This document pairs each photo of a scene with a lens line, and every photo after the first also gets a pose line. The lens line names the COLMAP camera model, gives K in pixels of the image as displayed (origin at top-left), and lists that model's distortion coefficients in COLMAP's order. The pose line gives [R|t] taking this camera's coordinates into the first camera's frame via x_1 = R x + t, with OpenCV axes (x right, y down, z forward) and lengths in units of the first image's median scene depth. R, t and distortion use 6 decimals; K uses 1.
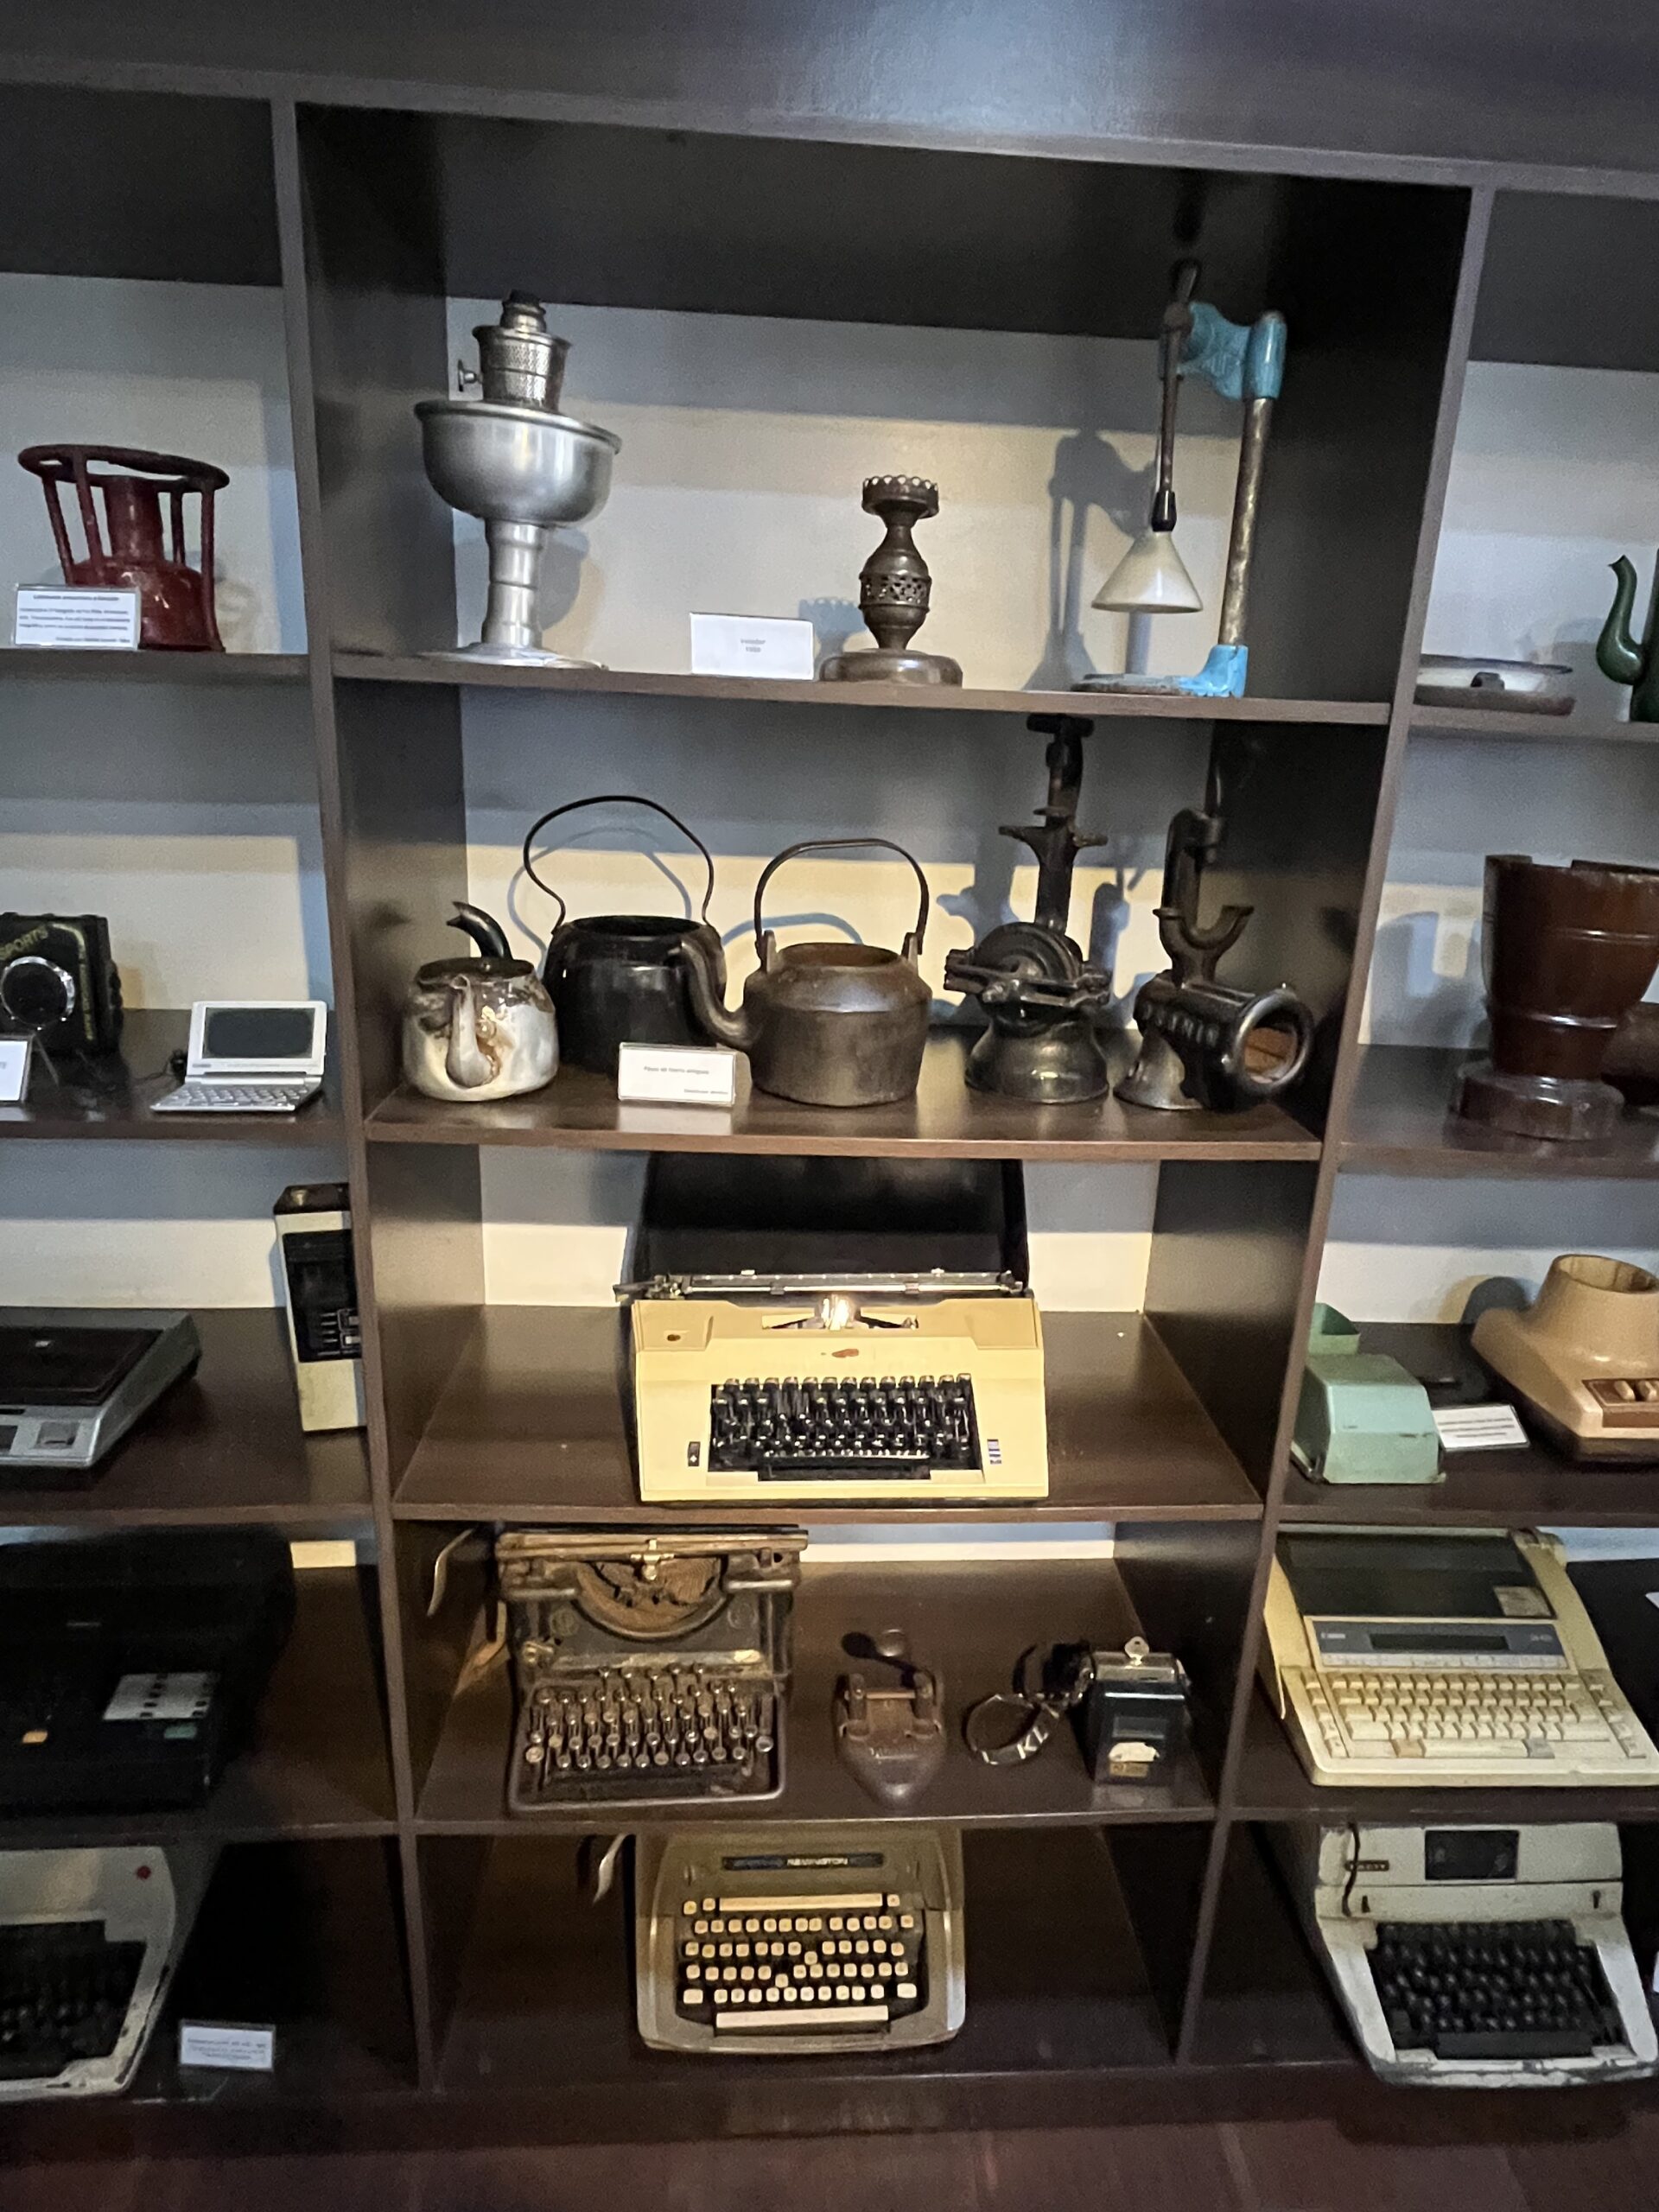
lens RADIAL K [[1243.6, 0, 843.1], [0, 1243.6, 1104.9], [0, 0, 1]] dist [-0.004153, 0.000387]
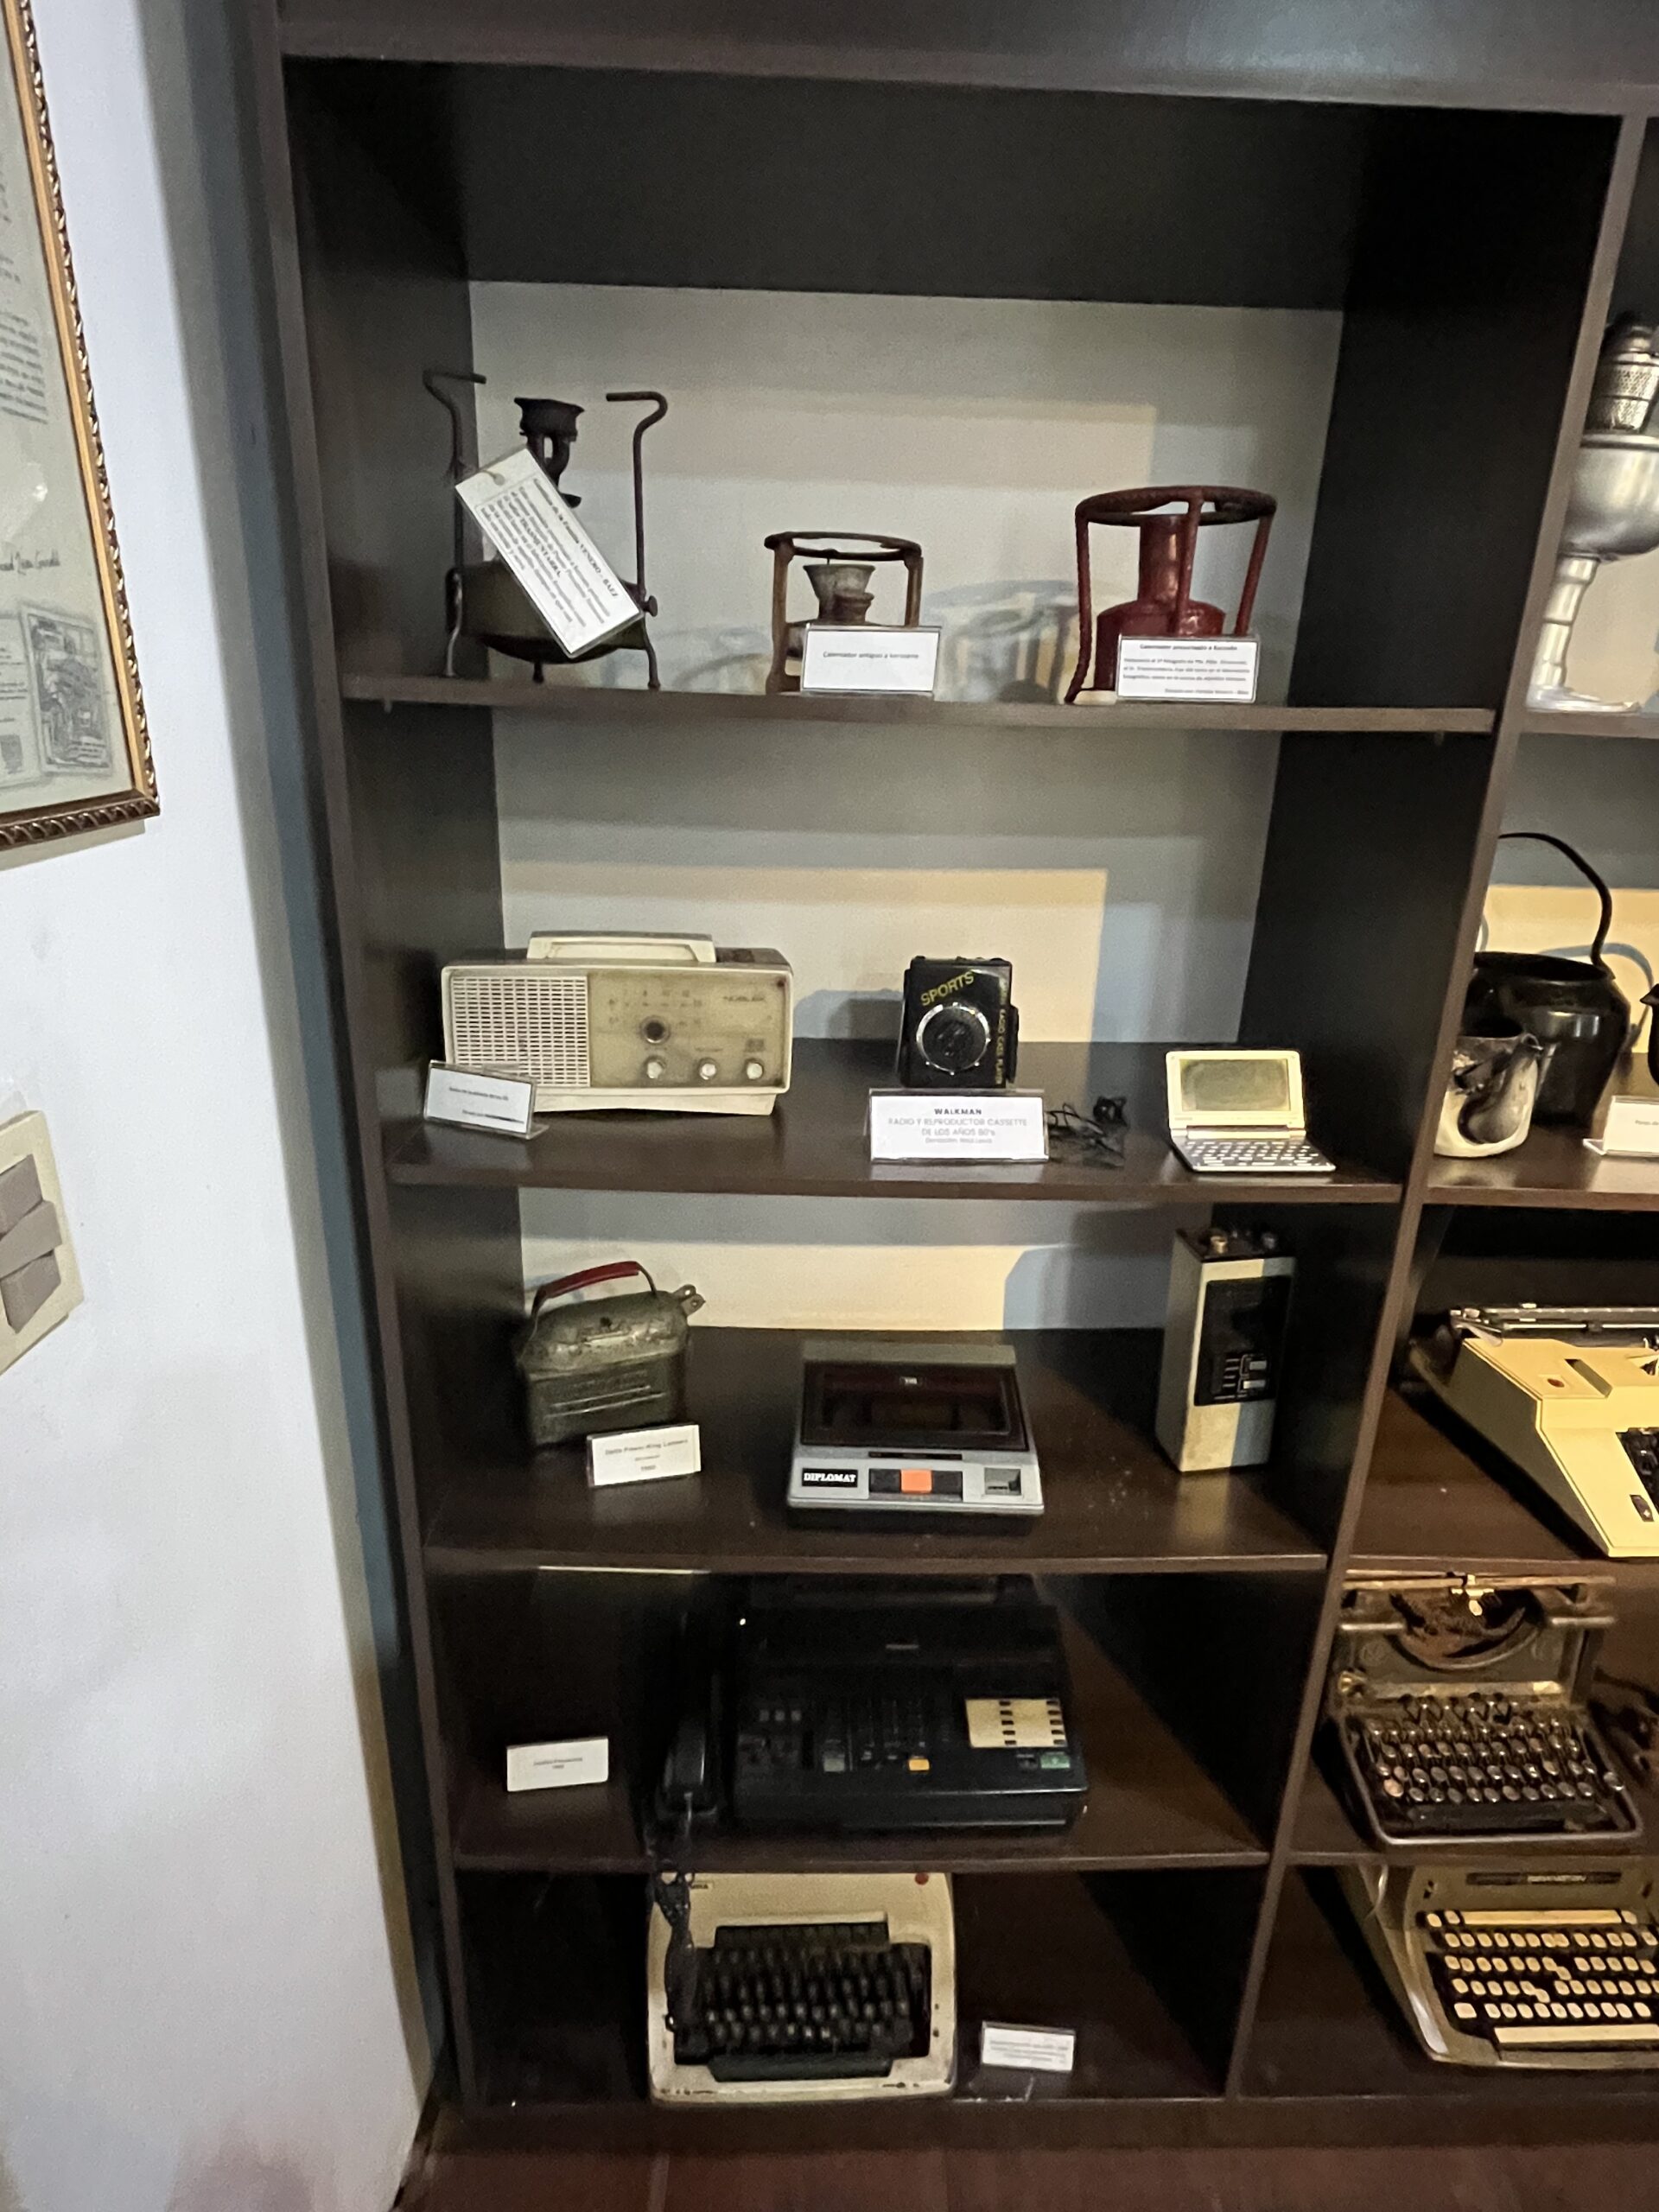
lens RADIAL K [[1177.7, 0, 828.3], [0, 1177.7, 1103.1], [0, 0, 1]] dist [-0.002618, -0.001168]
pose [[0.999187, 0.002579, -0.040232, -0.608455], [-0.001009, 0.999239, 0.039004, -0.063996], [0.040302, -0.038932, 0.998429, 0.044582]]
